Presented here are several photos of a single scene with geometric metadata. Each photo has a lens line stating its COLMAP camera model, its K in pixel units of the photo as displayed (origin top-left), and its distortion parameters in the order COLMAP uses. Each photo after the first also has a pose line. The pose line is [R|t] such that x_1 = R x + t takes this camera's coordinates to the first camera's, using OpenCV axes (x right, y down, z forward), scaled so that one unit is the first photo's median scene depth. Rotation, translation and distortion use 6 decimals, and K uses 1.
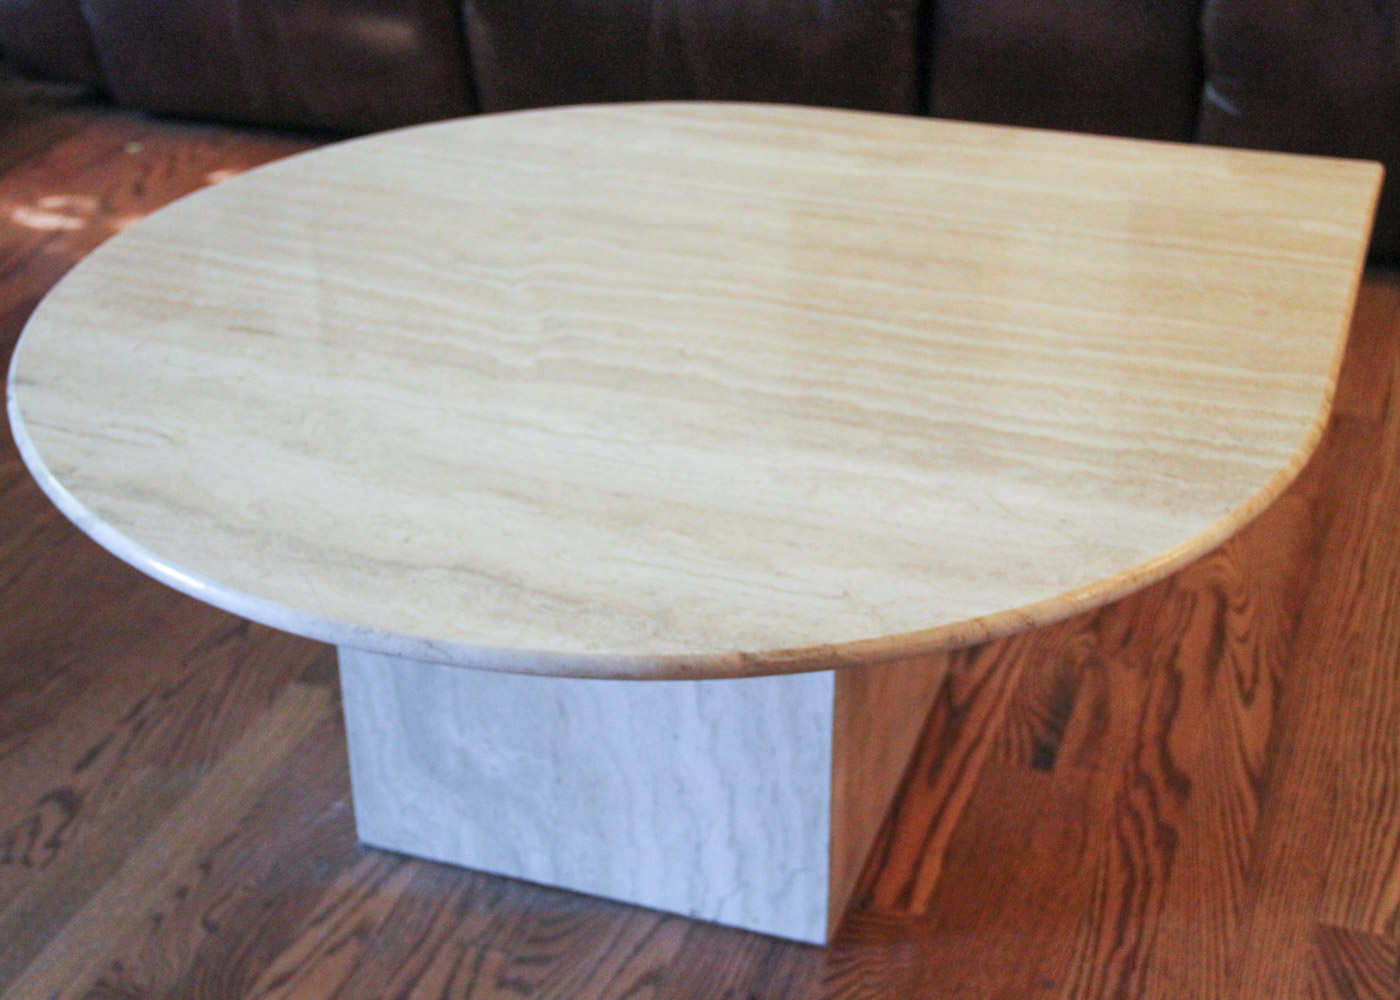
lens RADIAL K [[2072.9, 0, 708.3], [0, 2072.9, 511.4], [0, 0, 1]] dist [0.115418, 0.000000]
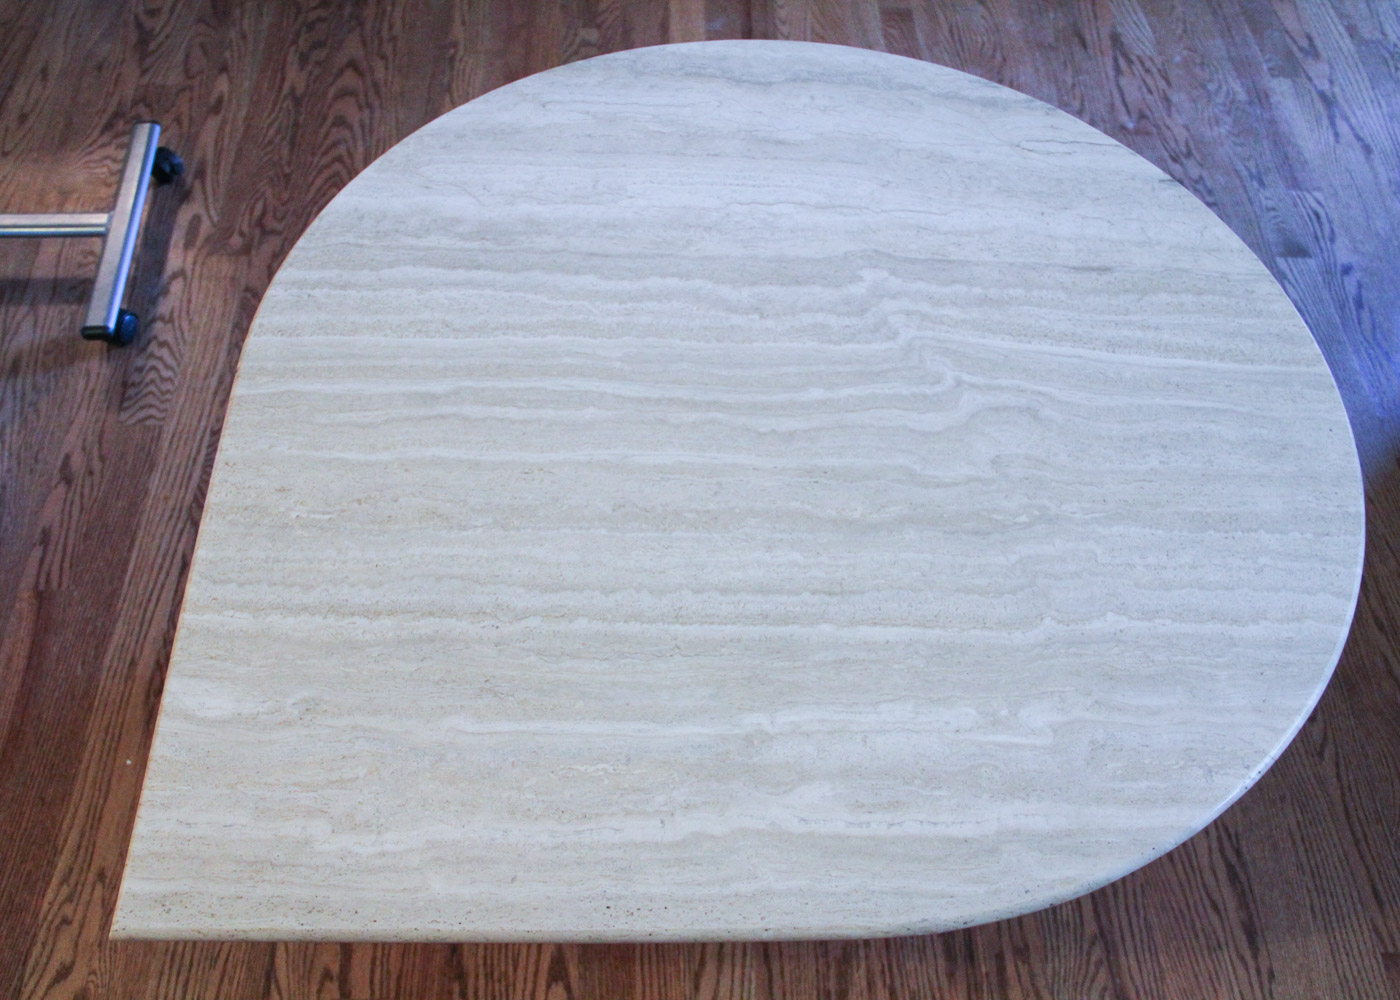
lens RADIAL K [[1411.6, 0, 702.1], [0, 1411.6, 490.8], [0, 0, 1]] dist [-0.077574, 0.000000]
pose [[-0.934109, 0.254878, -0.249955, 0.245212], [-0.219728, 0.141335, 0.965269, -0.826934], [0.281353, 0.956589, -0.076018, 1.117361]]
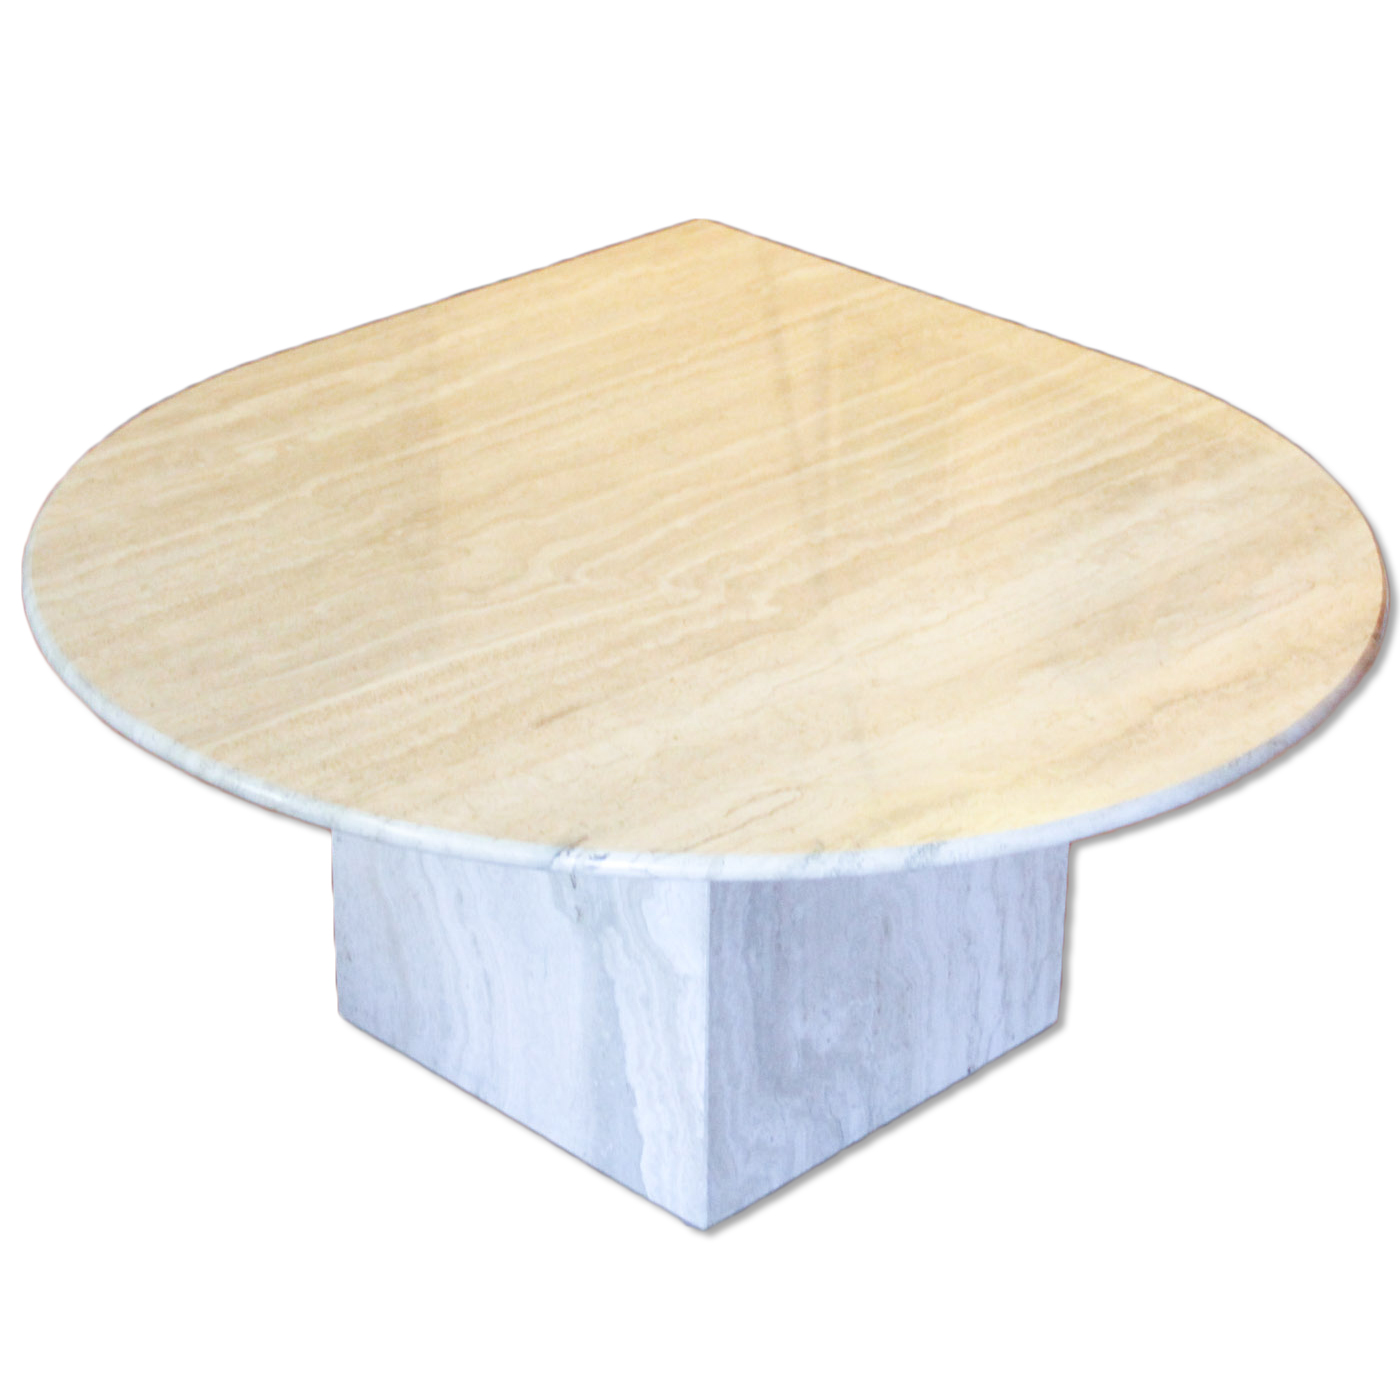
lens RADIAL K [[3373.1, 0, 700.2], [0, 3373.1, 691.9], [0, 0, 1]] dist [0.207193, 0.000000]
pose [[0.430435, -0.398349, 0.809965, -1.315157], [0.431017, 0.879140, 0.203318, -0.352051], [-0.793064, 0.261593, 0.550107, 0.177021]]
